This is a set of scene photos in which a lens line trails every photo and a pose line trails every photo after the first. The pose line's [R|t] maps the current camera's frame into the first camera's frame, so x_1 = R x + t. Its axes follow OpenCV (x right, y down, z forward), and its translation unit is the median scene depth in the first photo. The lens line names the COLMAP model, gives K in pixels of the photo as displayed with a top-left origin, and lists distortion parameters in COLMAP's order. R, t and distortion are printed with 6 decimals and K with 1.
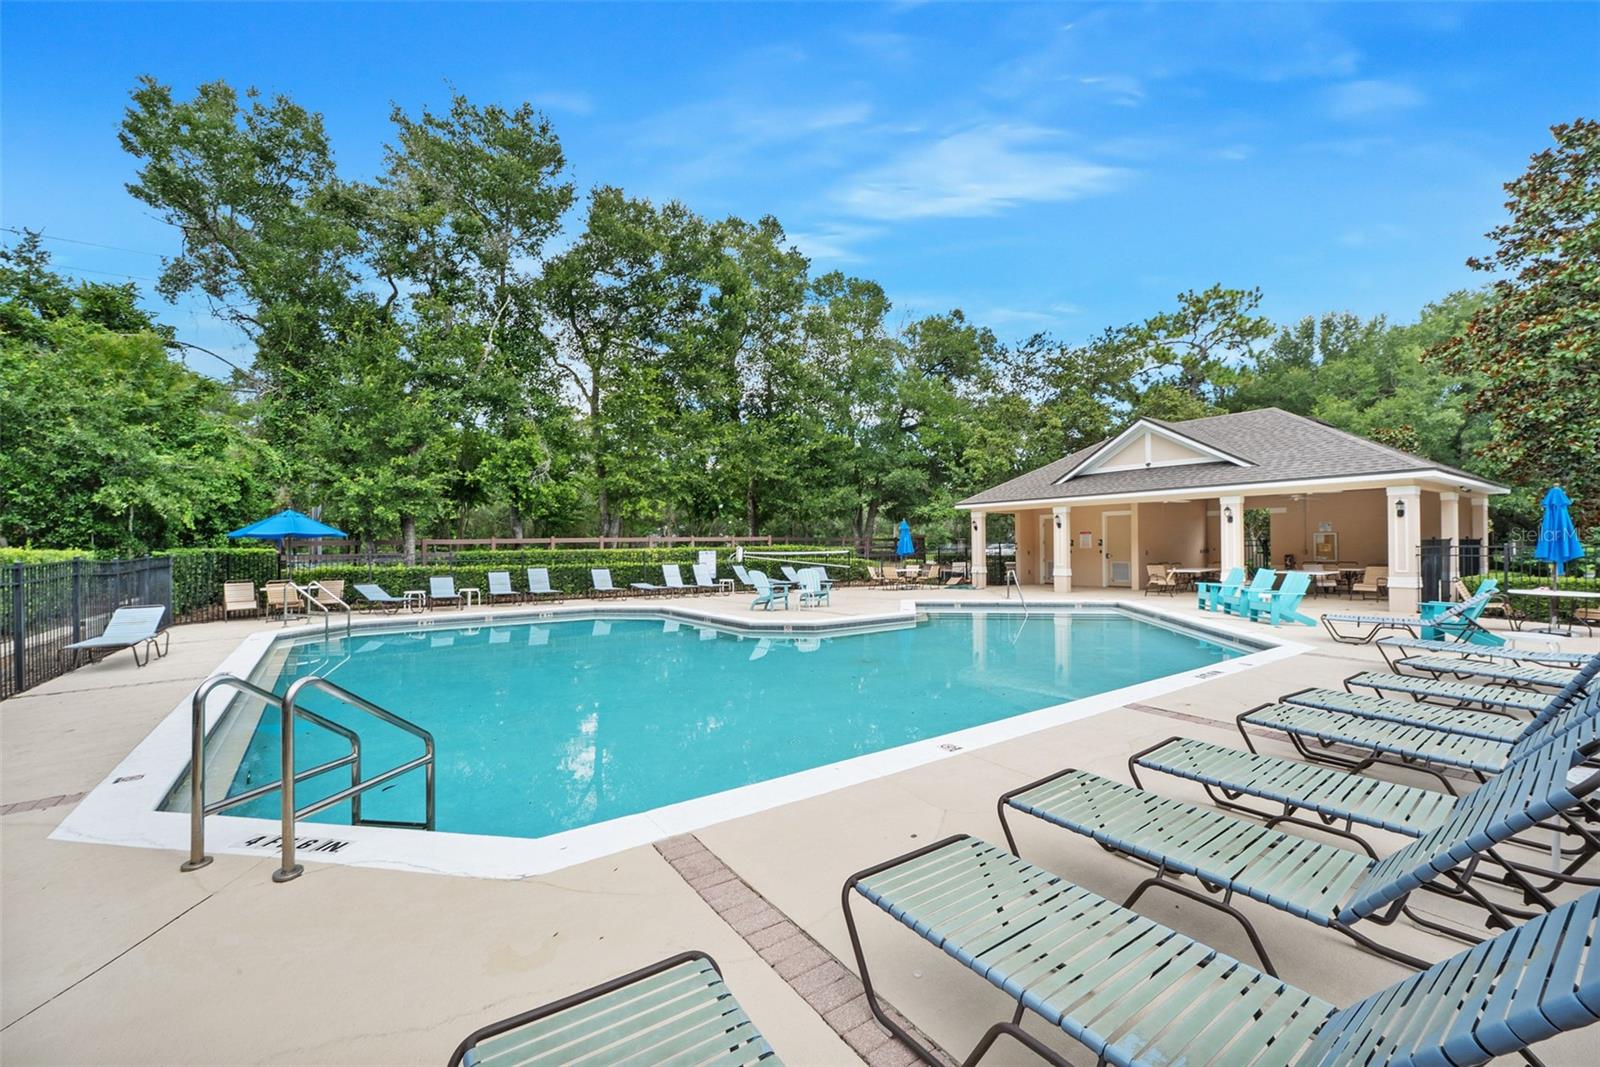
lens RADIAL K [[653.4, 0, 776.2], [0, 653.4, 545.9], [0, 0, 1]] dist [-0.000529, -0.000023]
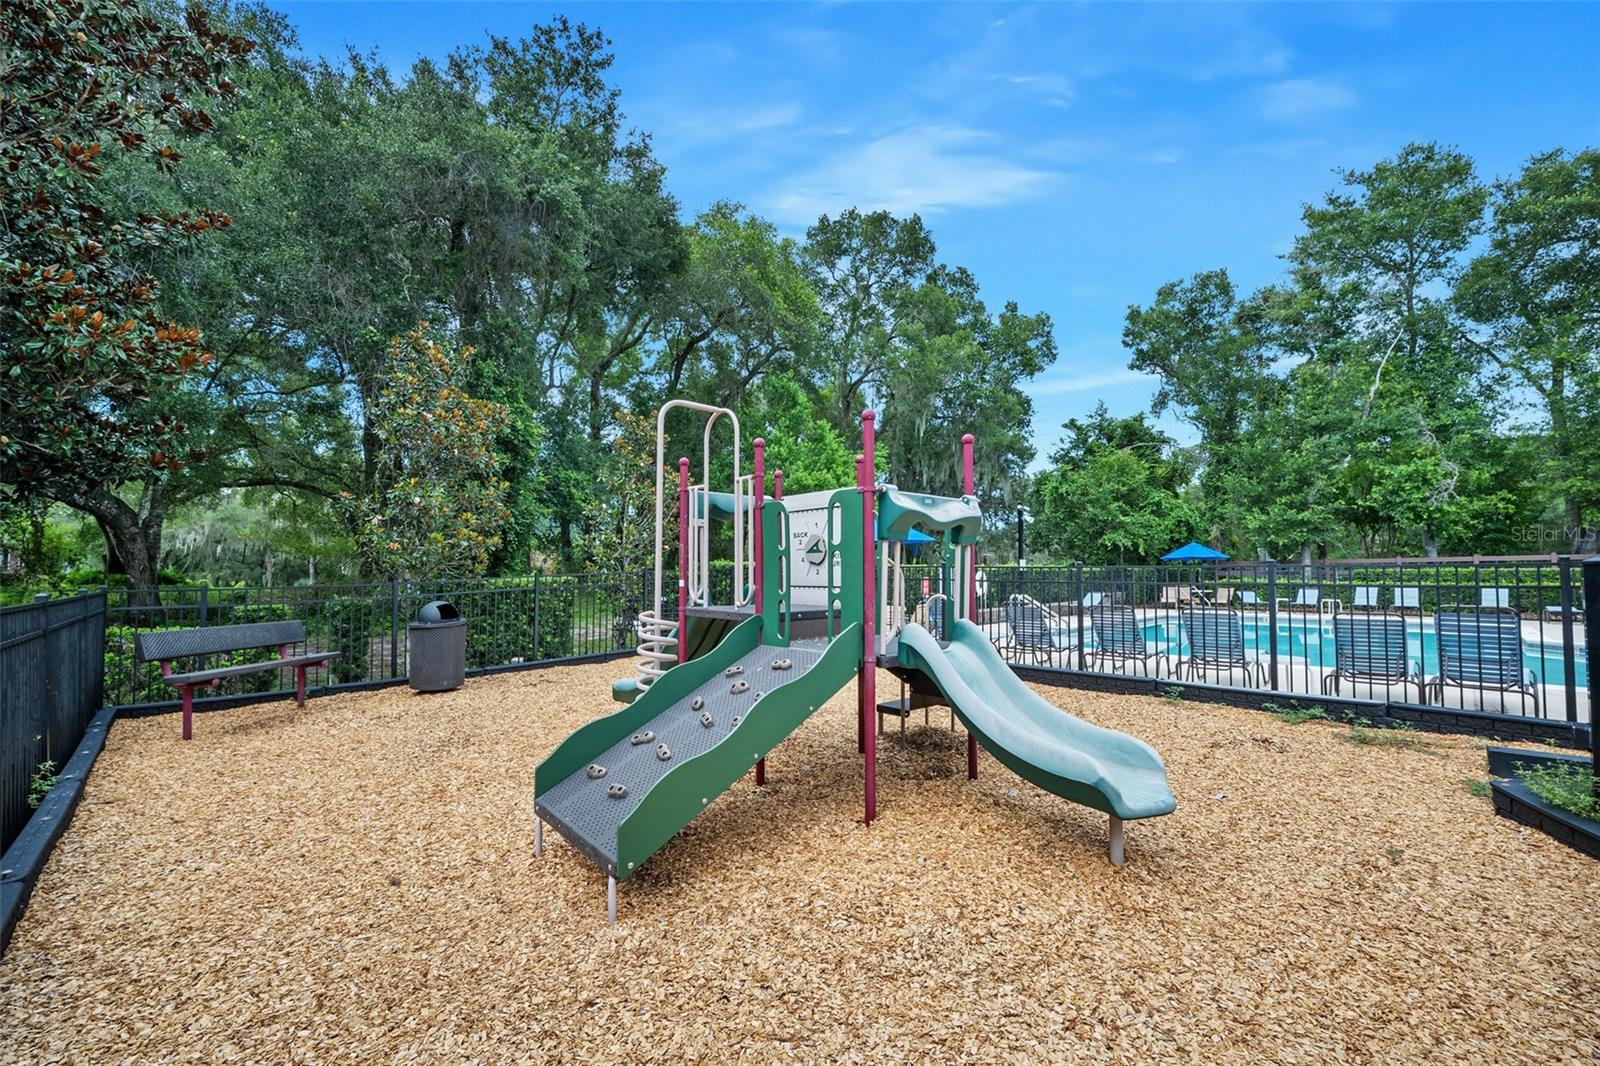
lens RADIAL K [[653.4, 0, 806.3], [0, 653.4, 535.1], [0, 0, 1]] dist [-0.000529, -0.000023]
pose [[0.186608, -0.047411, -0.981290, 0.508271], [0.001025, 0.998844, -0.048064, 0.002855], [0.982434, 0.007963, 0.186440, -0.178997]]
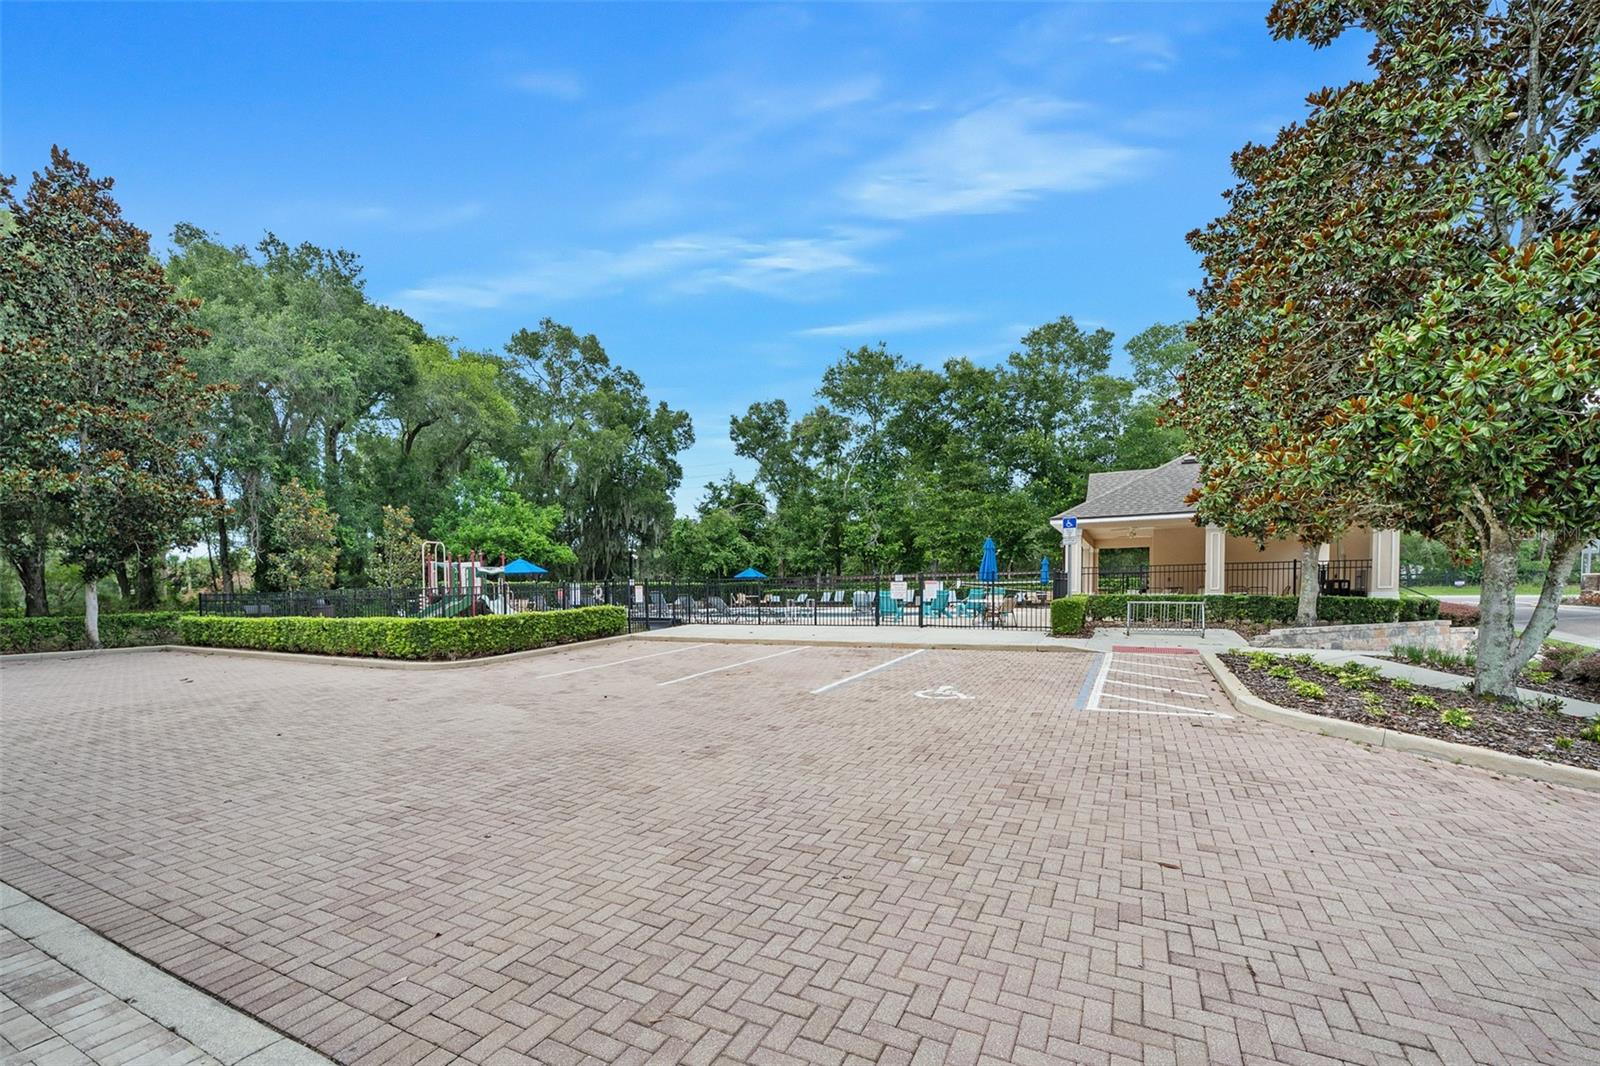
lens RADIAL K [[653.4, 0, 764.8], [0, 653.4, 602.0], [0, 0, 1]] dist [-0.000529, -0.000023]
pose [[0.480682, 0.020006, -0.876667, 1.313090], [0.009609, 0.999560, 0.028079, 0.008685], [0.876843, -0.021920, 0.480278, -0.207888]]
